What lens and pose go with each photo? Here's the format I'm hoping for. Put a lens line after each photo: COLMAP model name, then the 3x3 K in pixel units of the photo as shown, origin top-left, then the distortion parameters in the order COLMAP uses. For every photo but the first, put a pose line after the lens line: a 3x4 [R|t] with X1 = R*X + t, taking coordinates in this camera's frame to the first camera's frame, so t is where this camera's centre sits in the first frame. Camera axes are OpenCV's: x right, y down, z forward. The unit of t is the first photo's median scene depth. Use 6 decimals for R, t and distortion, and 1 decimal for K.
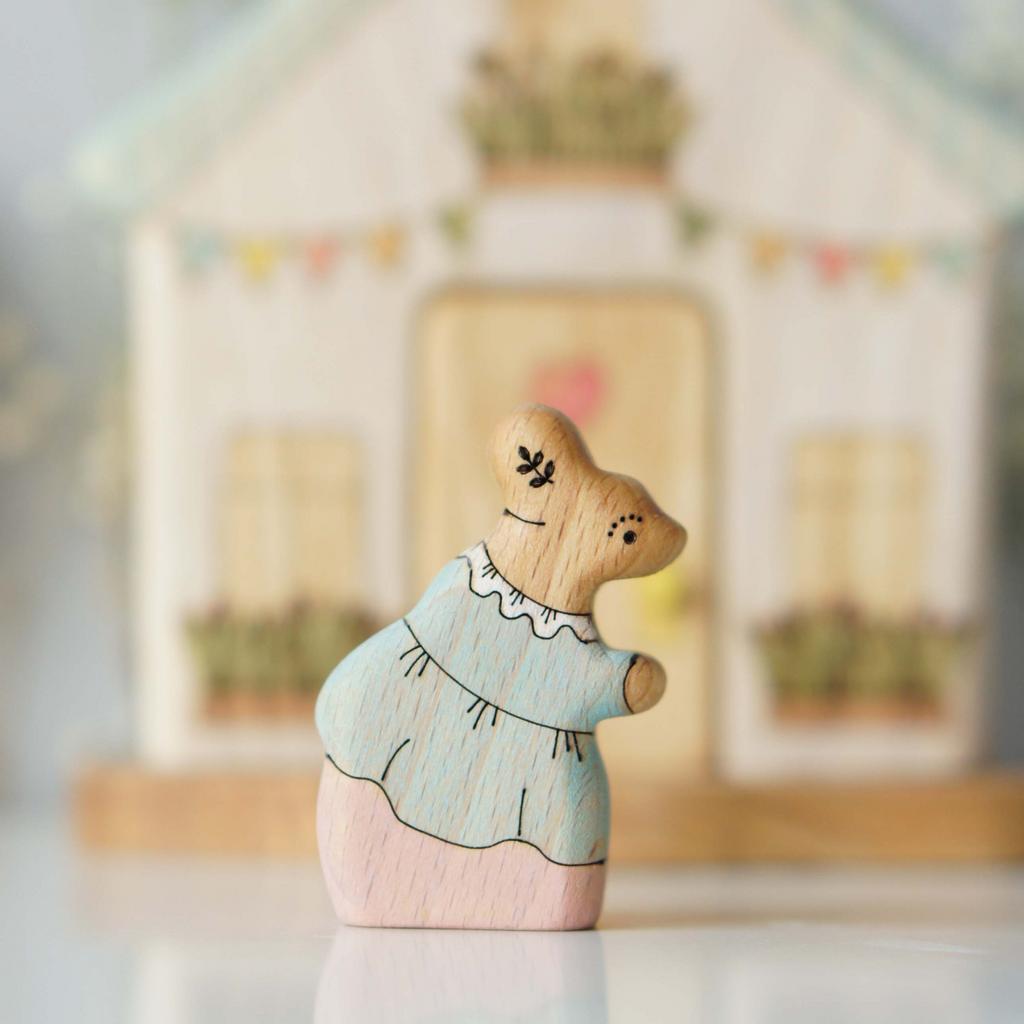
lens RADIAL K [[3014.1, 0, 519.5], [0, 3014.1, 513.6], [0, 0, 1]] dist [0.337987, 0.000000]
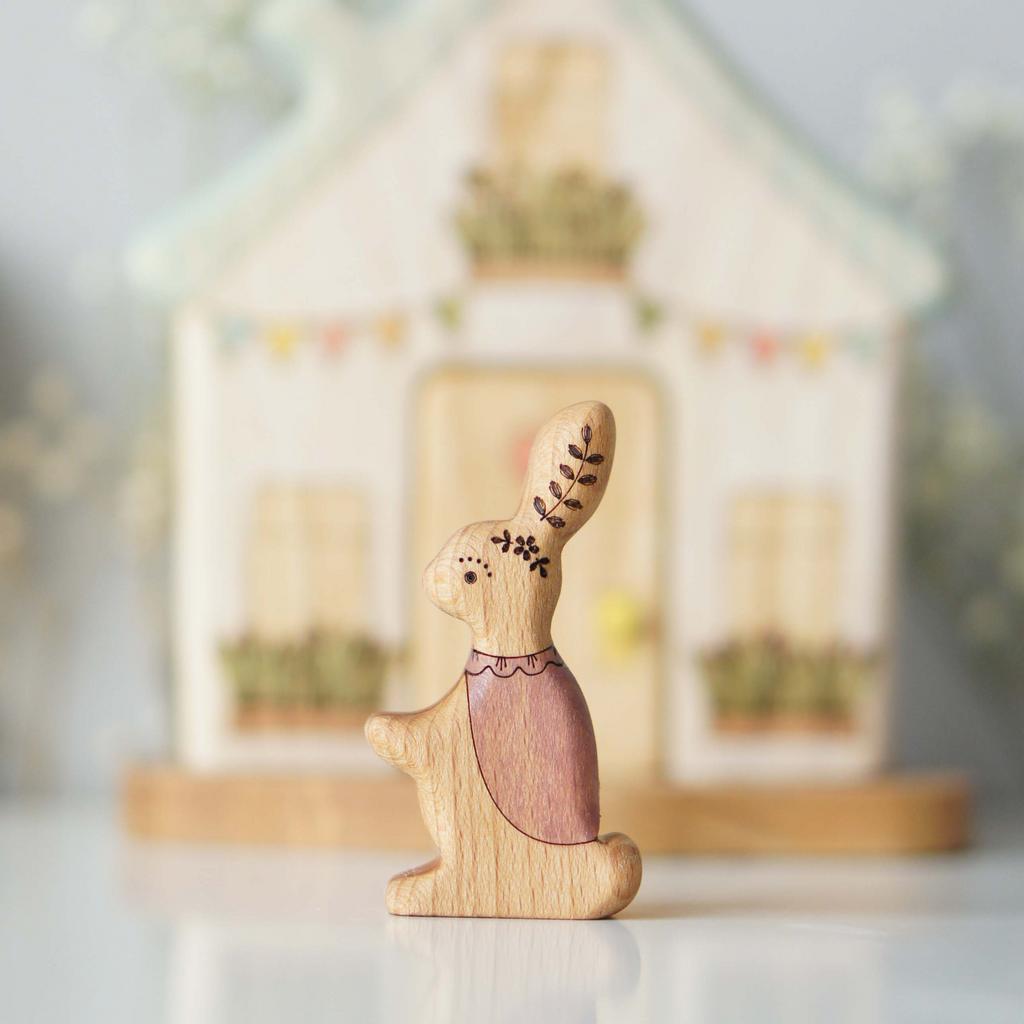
lens RADIAL K [[3014.1, 0, 516.2], [0, 3014.1, 503.6], [0, 0, 1]] dist [0.337987, 0.000000]
pose [[0.999800, 0.006631, 0.018883, -0.016486], [-0.006603, 0.999977, -0.001526, -0.019143], [-0.018893, 0.001401, 0.999821, -0.187279]]
